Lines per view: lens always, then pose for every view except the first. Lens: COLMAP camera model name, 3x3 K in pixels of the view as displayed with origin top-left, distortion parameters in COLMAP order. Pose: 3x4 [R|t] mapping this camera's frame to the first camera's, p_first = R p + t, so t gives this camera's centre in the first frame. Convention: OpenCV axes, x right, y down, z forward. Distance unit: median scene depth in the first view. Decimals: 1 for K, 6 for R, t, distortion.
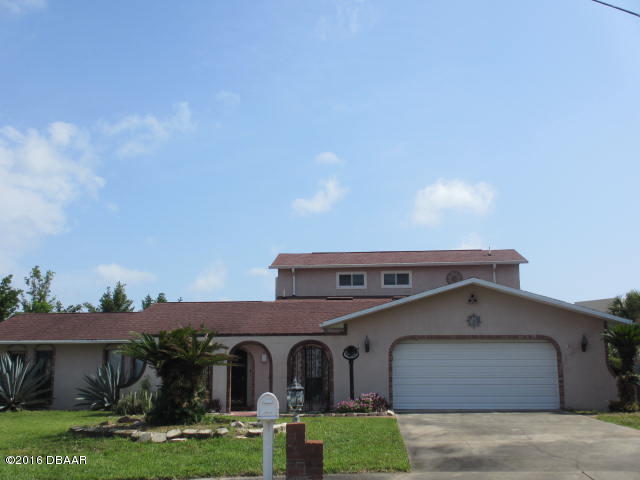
lens RADIAL K [[805.1, 0, 320.1], [0, 805.1, 239.7], [0, 0, 1]] dist [0.004803, 0.000000]
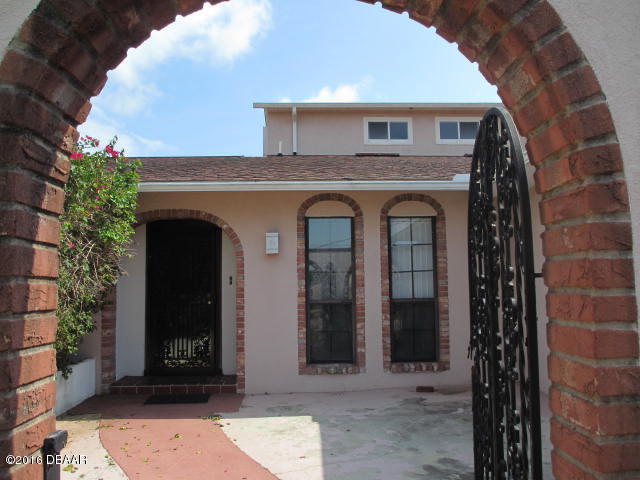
lens RADIAL K [[534.4, 0, 320.5], [0, 534.4, 241.1], [0, 0, 1]] dist [-0.000324, 0.001671]
pose [[0.994189, 0.004371, 0.107556, -0.056328], [-0.015422, 0.994651, 0.102132, 0.093730], [-0.106535, -0.103197, 0.988939, 0.592597]]
